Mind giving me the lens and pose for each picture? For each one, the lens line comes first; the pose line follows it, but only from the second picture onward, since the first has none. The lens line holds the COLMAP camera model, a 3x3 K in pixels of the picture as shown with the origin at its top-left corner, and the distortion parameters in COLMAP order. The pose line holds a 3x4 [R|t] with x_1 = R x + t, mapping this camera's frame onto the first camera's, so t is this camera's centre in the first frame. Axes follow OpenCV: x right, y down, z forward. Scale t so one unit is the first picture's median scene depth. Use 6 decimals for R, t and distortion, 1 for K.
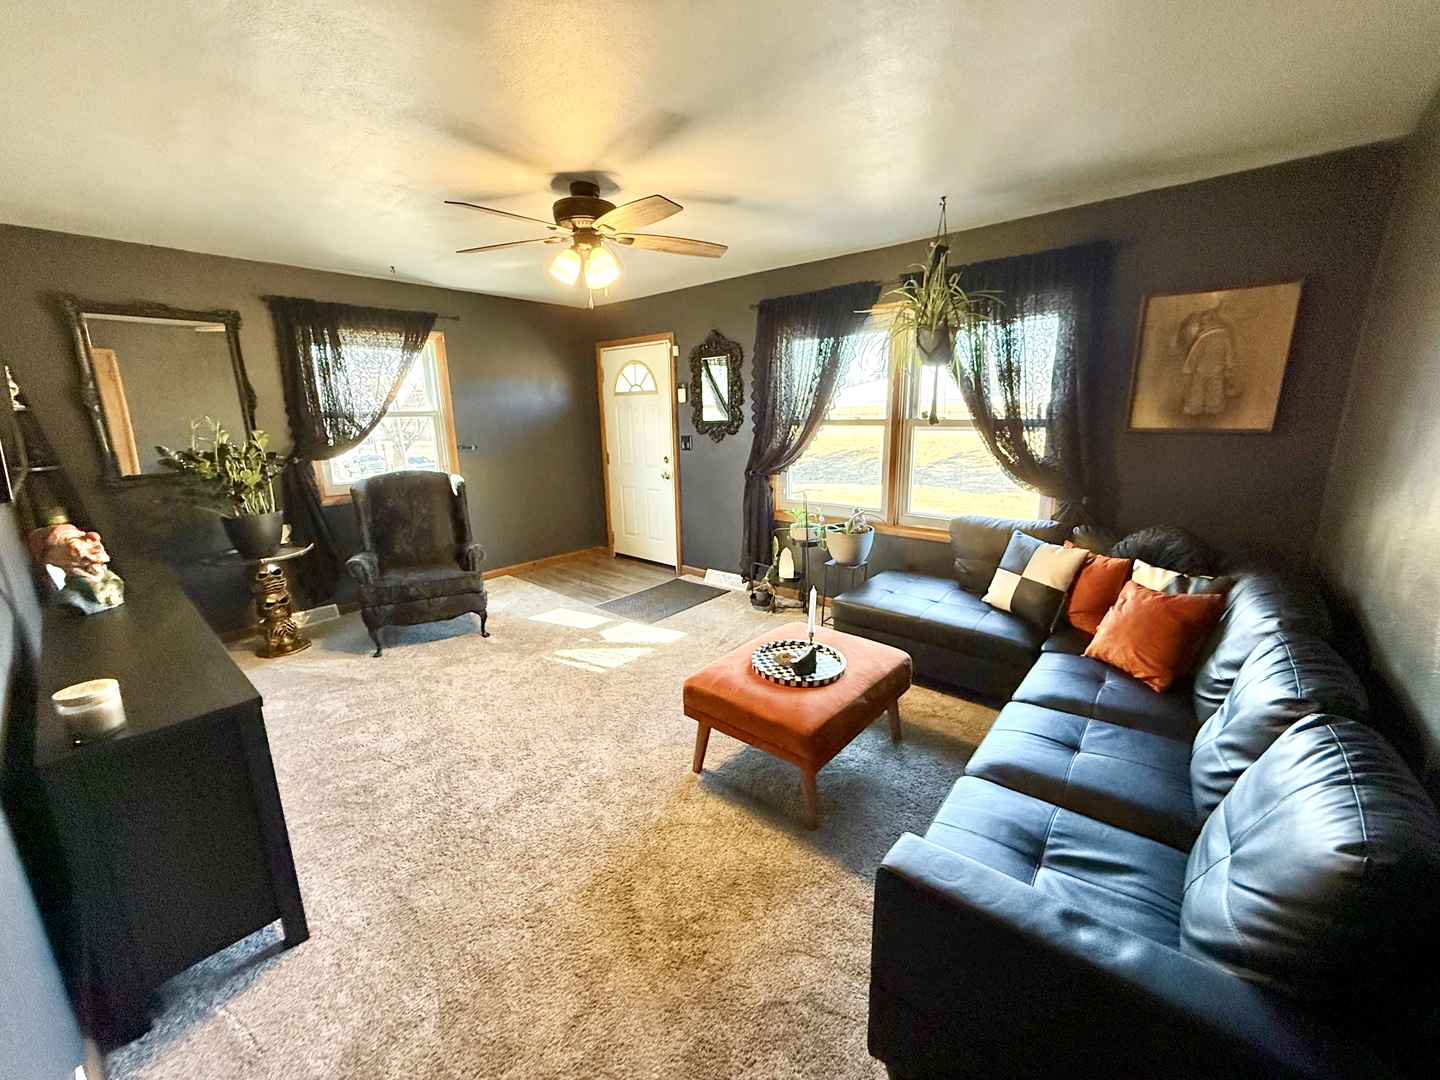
lens RADIAL K [[572.8, 0, 715.9], [0, 572.8, 545.1], [0, 0, 1]] dist [-0.000512, 0.000310]
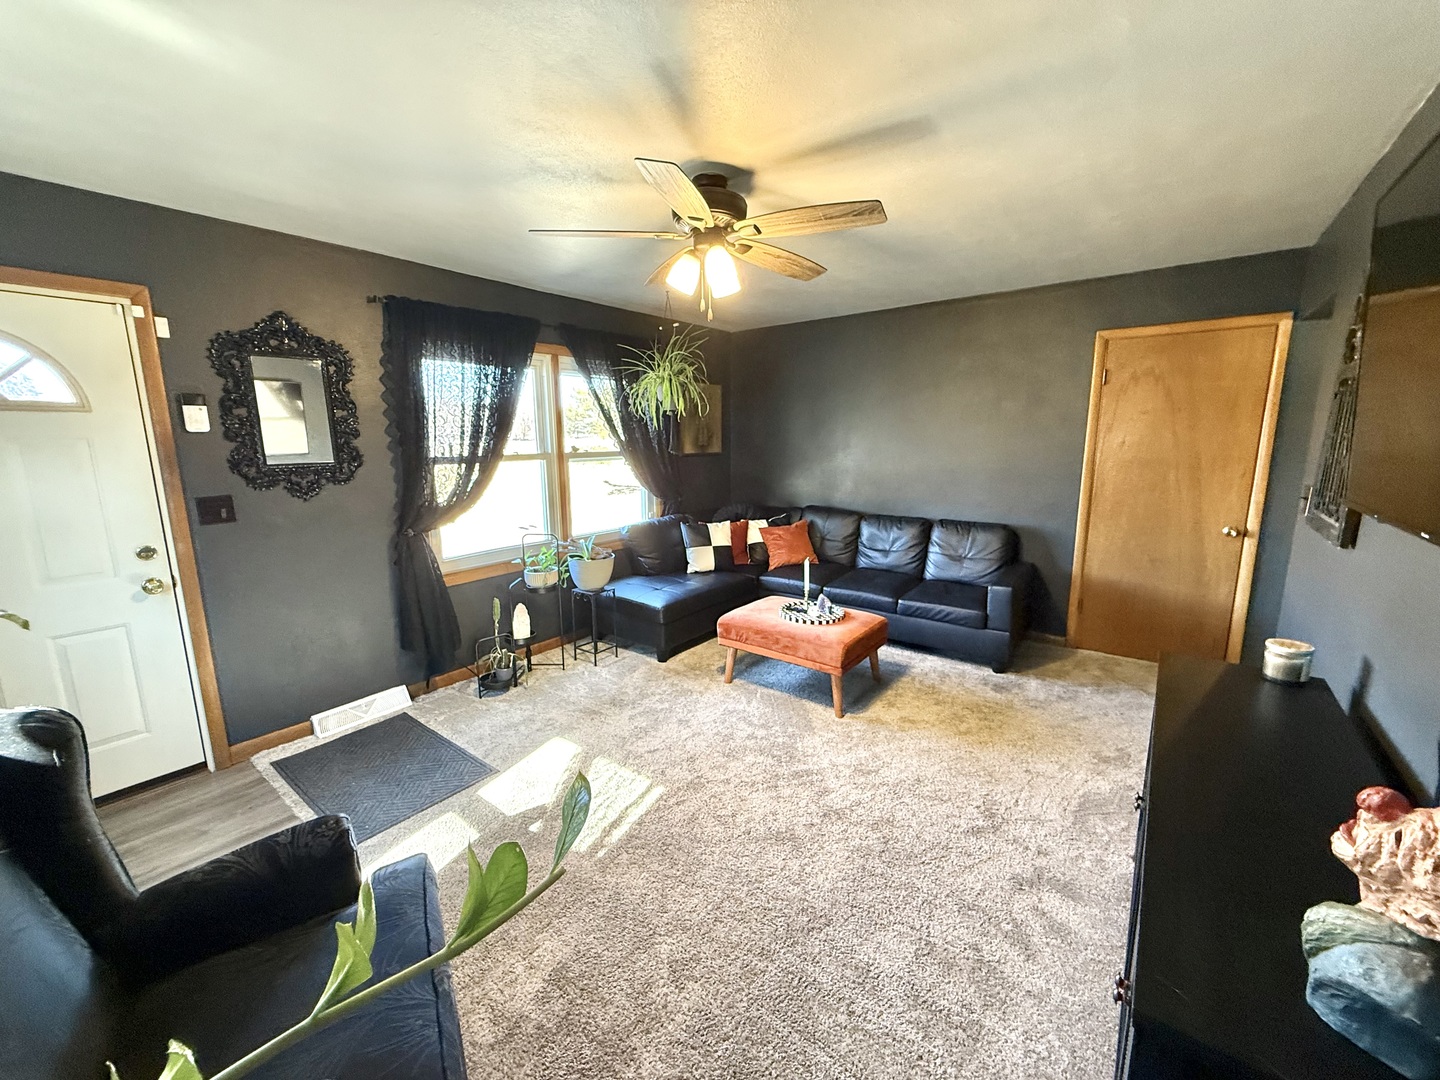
lens RADIAL K [[572.8, 0, 711.7], [0, 572.8, 540.8], [0, 0, 1]] dist [-0.000512, 0.000310]
pose [[-0.050353, -0.157517, 0.986232, -0.663111], [0.248154, 0.954544, 0.165126, -0.141881], [-0.967411, 0.253051, -0.008976, 0.654085]]
